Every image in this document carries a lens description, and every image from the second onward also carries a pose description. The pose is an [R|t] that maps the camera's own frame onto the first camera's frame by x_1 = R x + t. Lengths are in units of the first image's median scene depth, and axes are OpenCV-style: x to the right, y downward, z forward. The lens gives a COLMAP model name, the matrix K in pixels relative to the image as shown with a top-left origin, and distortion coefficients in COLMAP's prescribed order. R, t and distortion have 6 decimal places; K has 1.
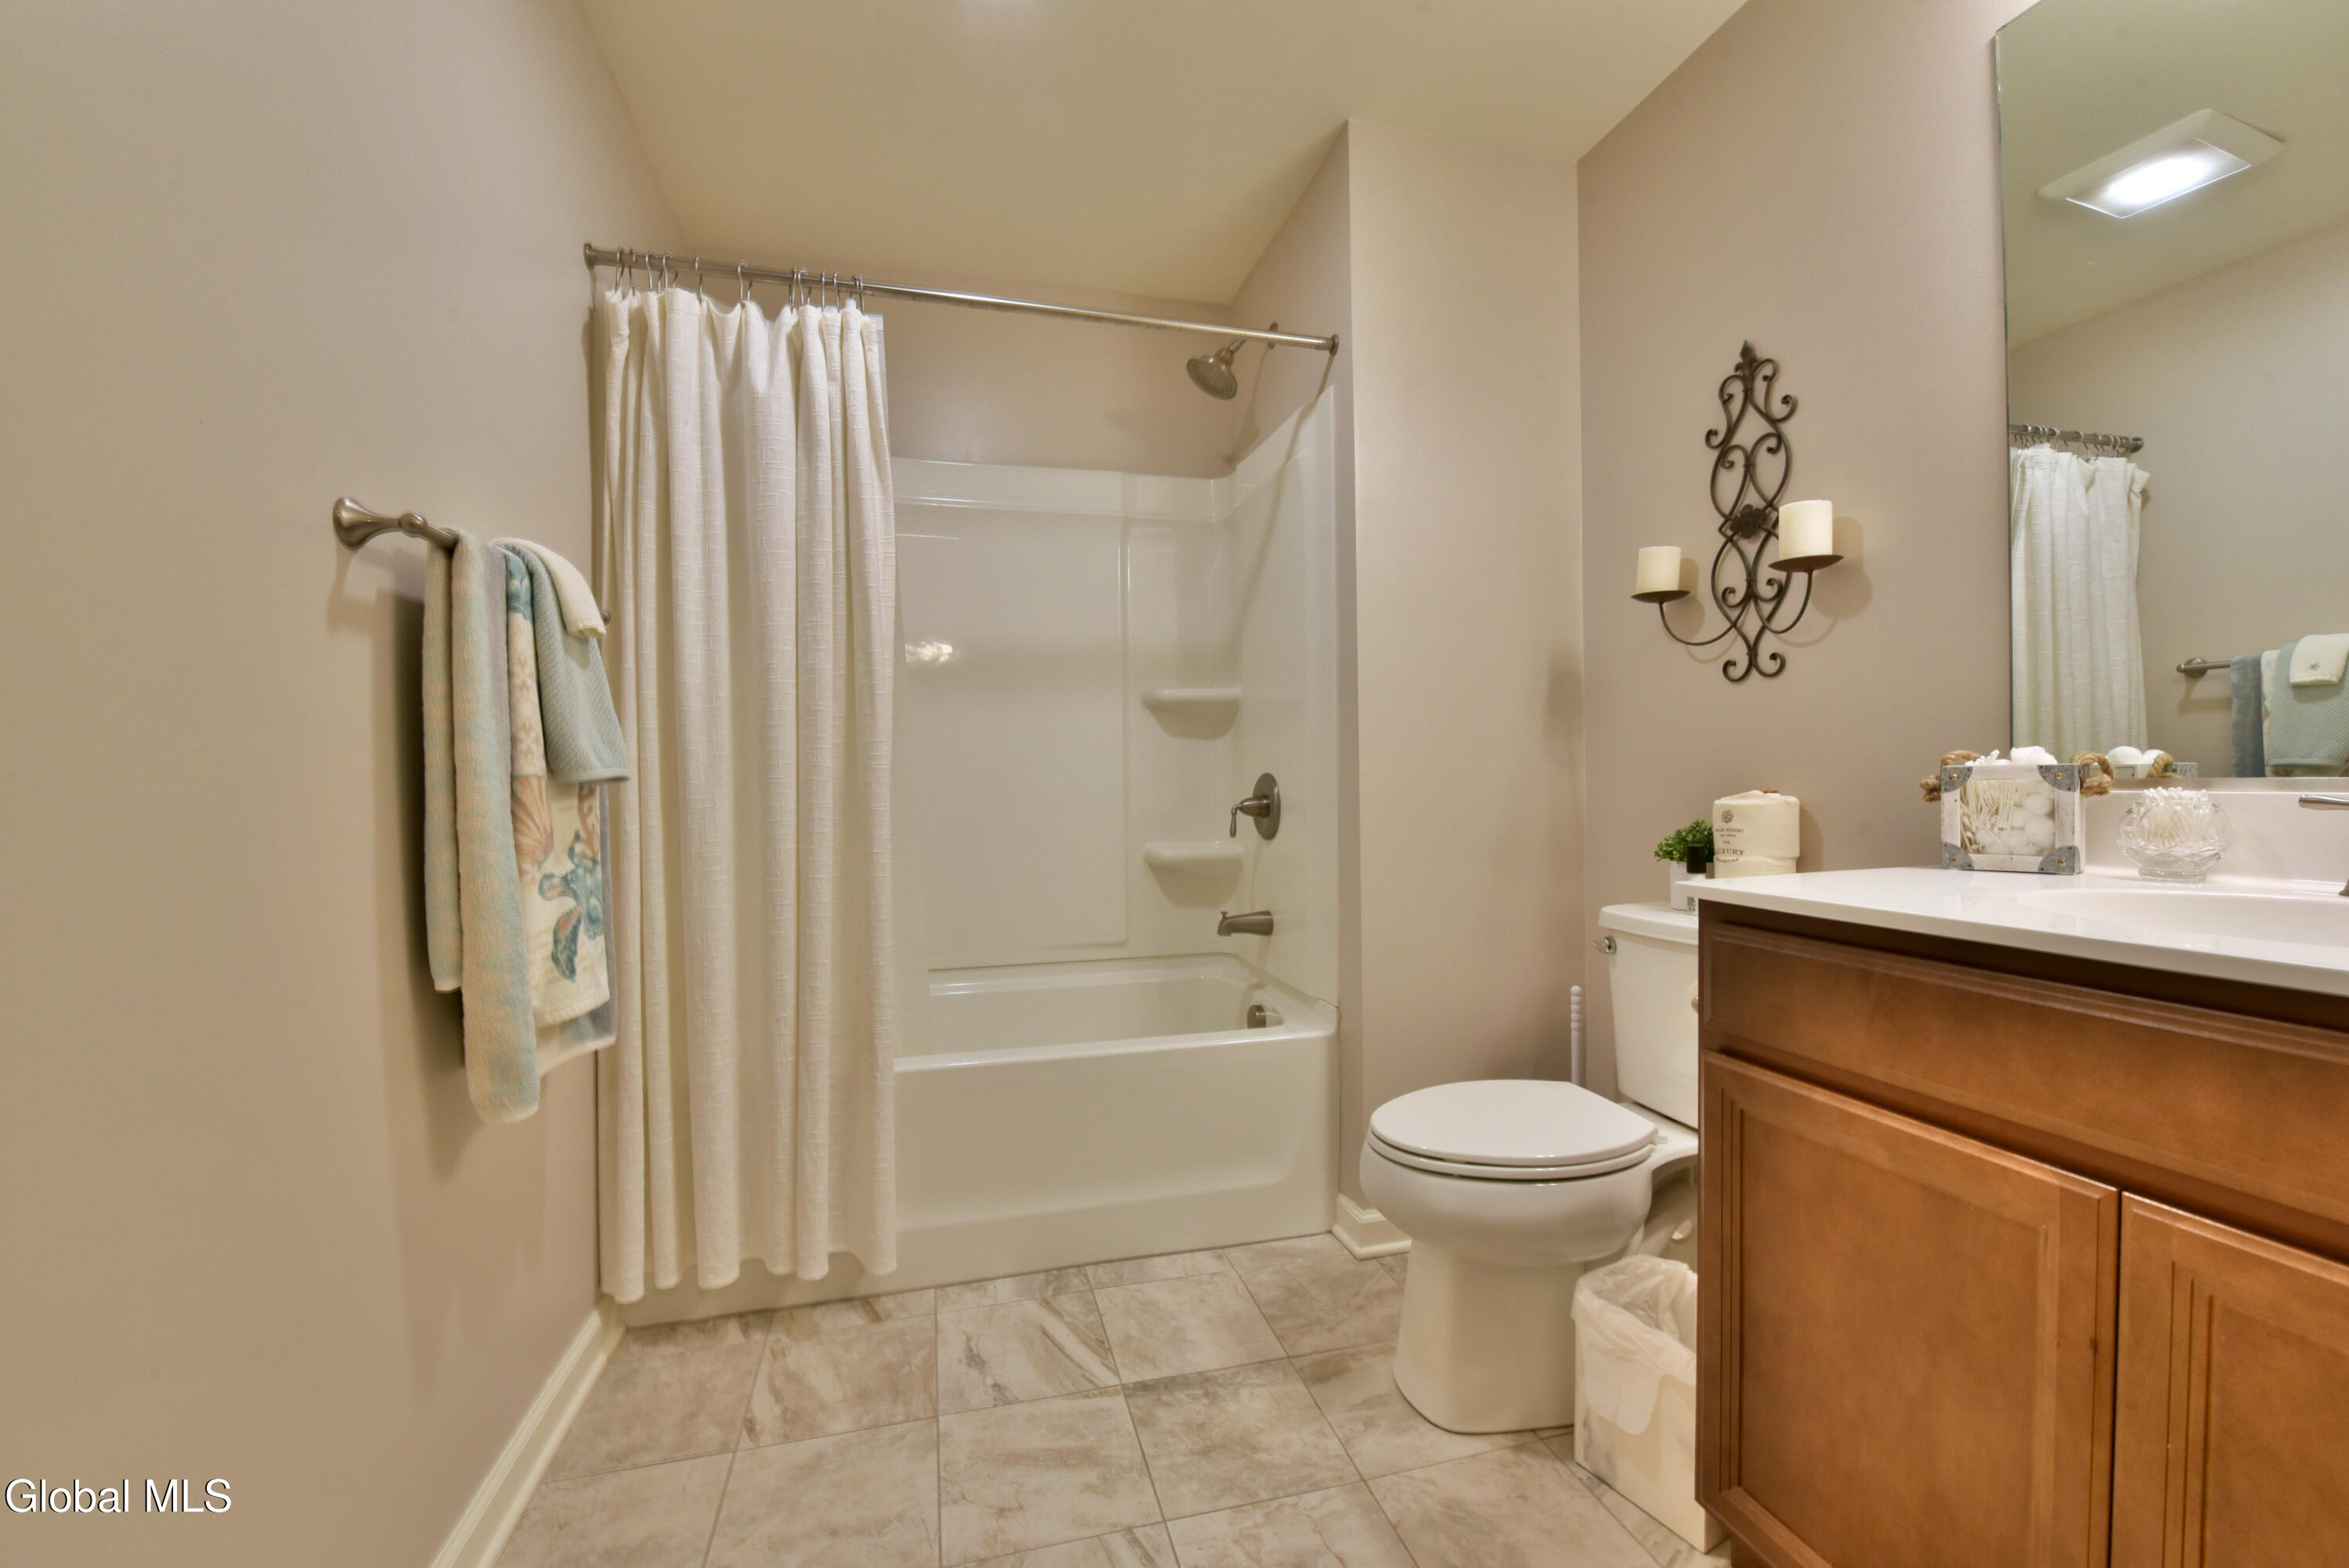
lens RADIAL K [[954.2, 0, 1186.7], [0, 954.2, 788.0], [0, 0, 1]] dist [-0.013129, -0.003690]
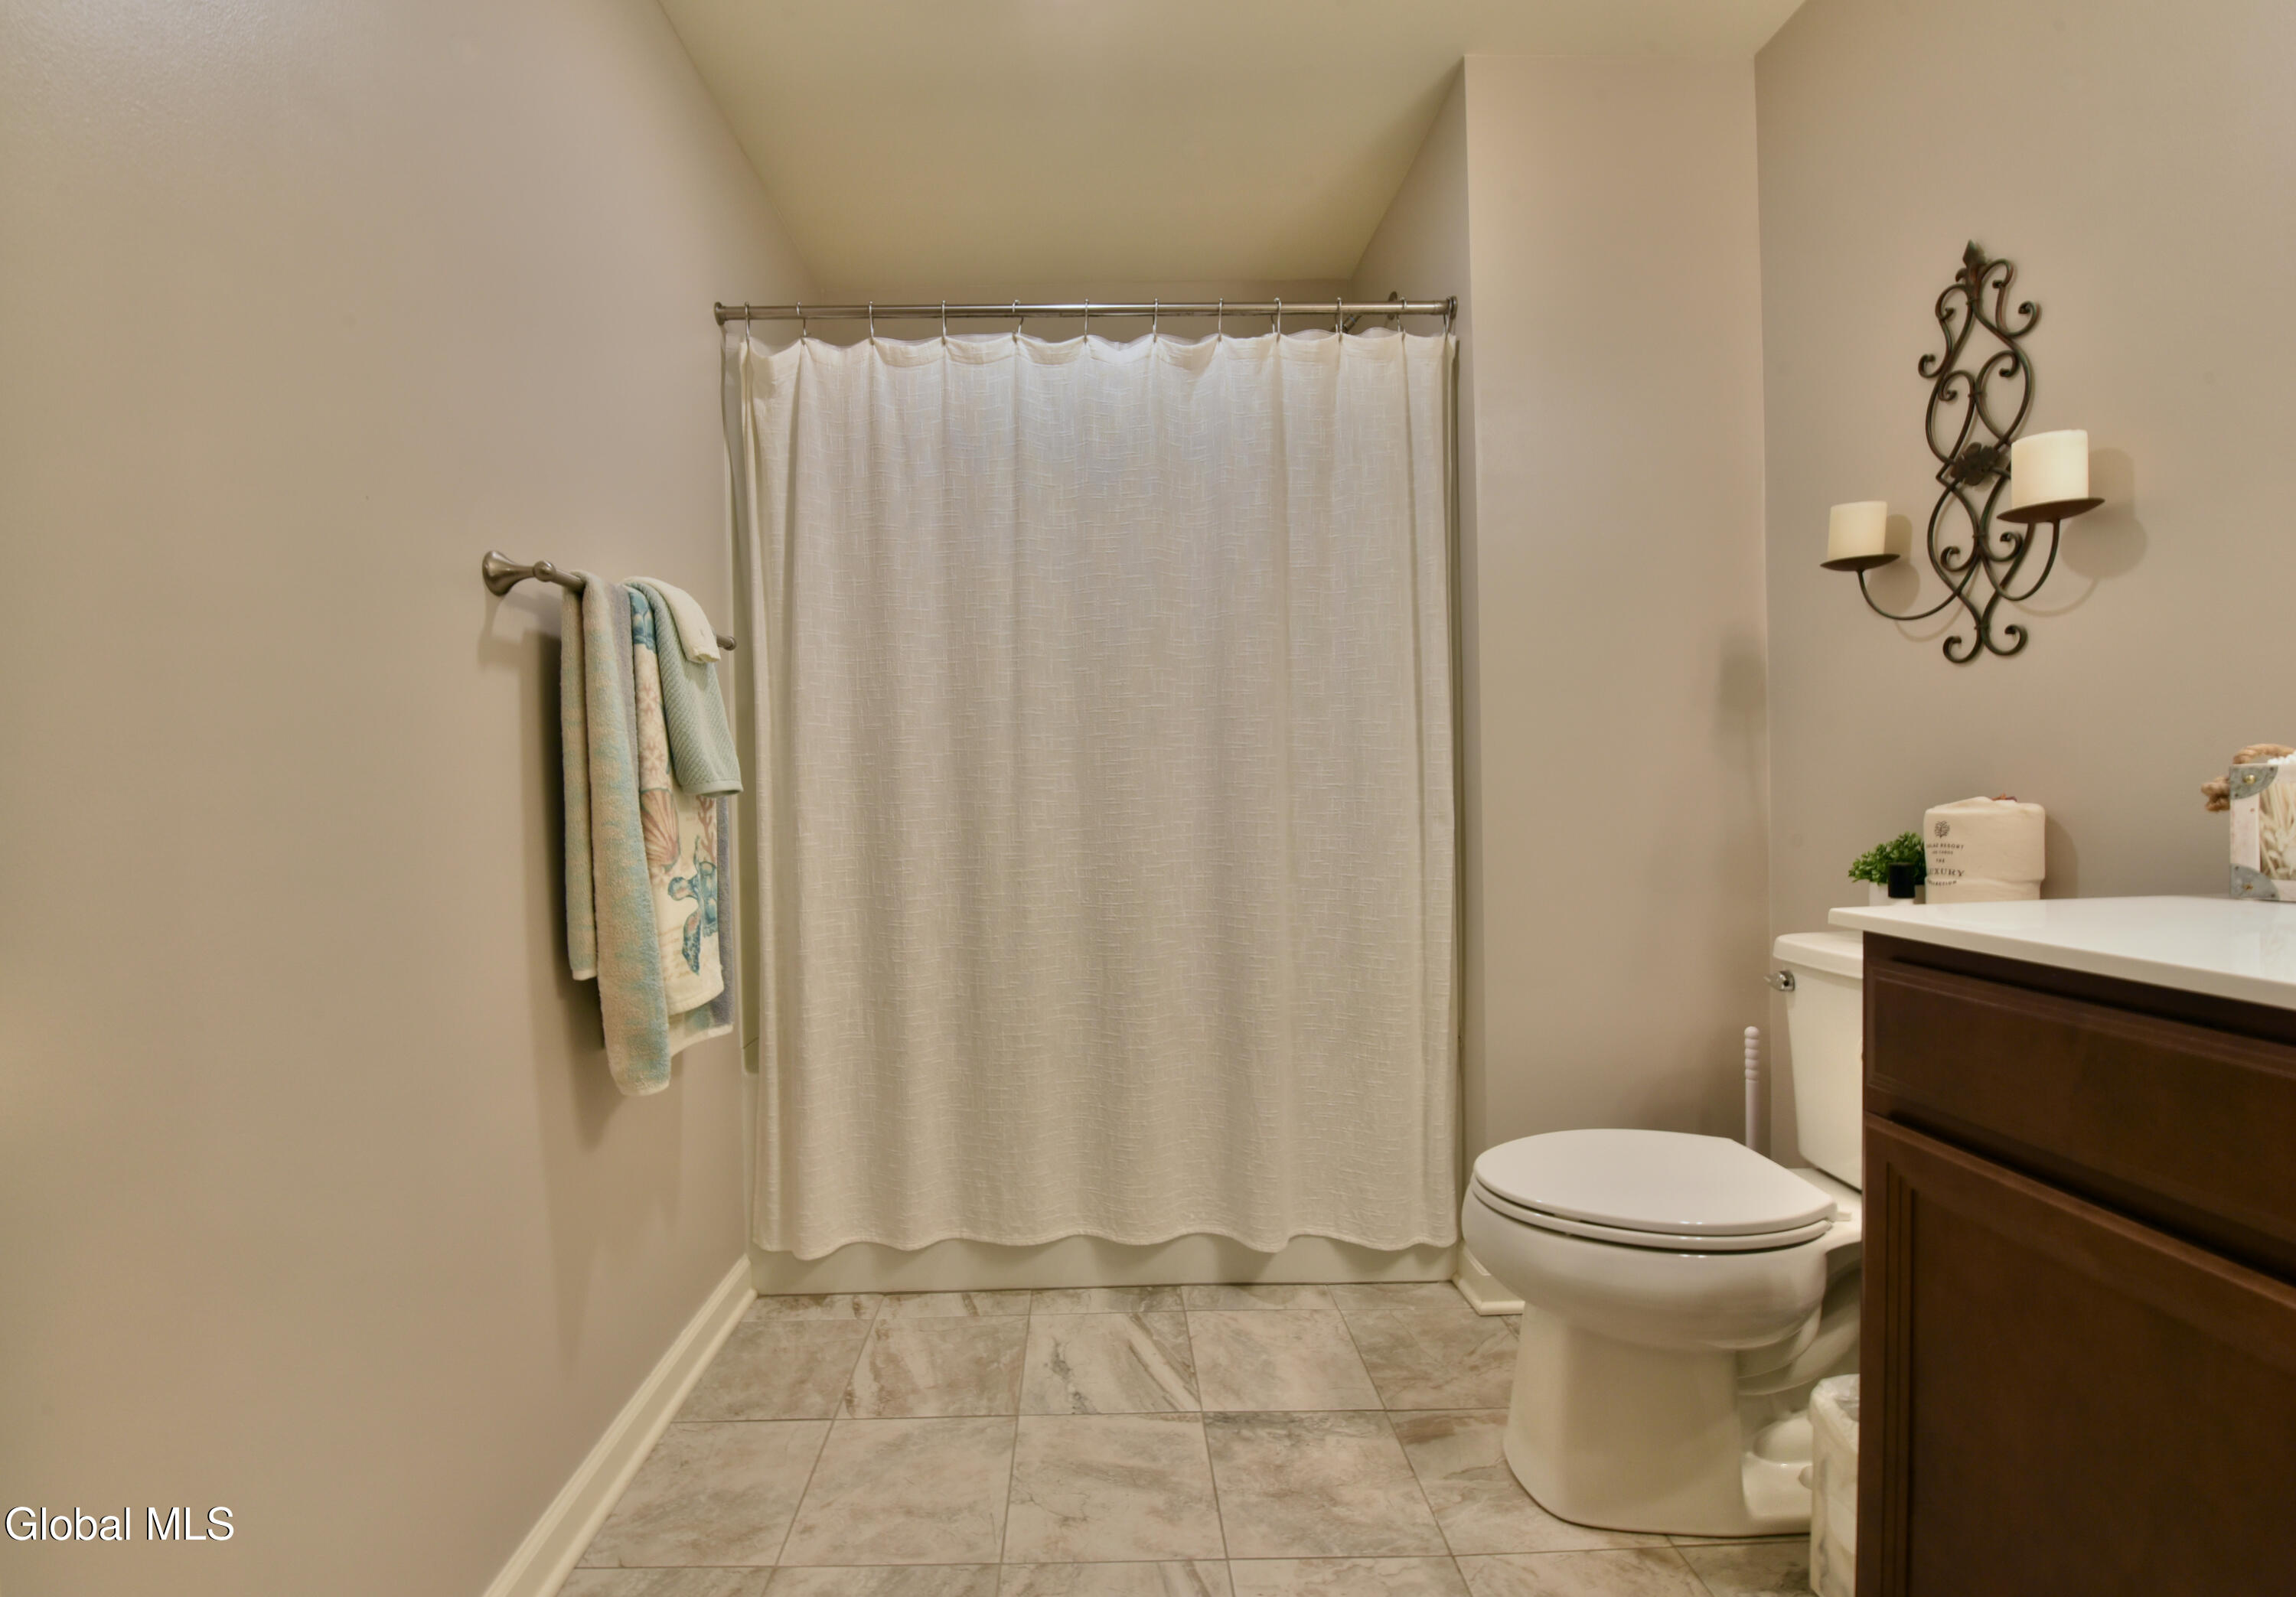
lens RADIAL K [[984.2, 0, 1135.0], [0, 984.2, 802.6], [0, 0, 1]] dist [-0.012883, -0.002730]
pose [[0.967664, -0.002910, -0.252227, 0.131748], [0.004739, 0.999967, 0.006644, -0.002056], [0.252199, -0.007625, 0.967645, 0.020237]]
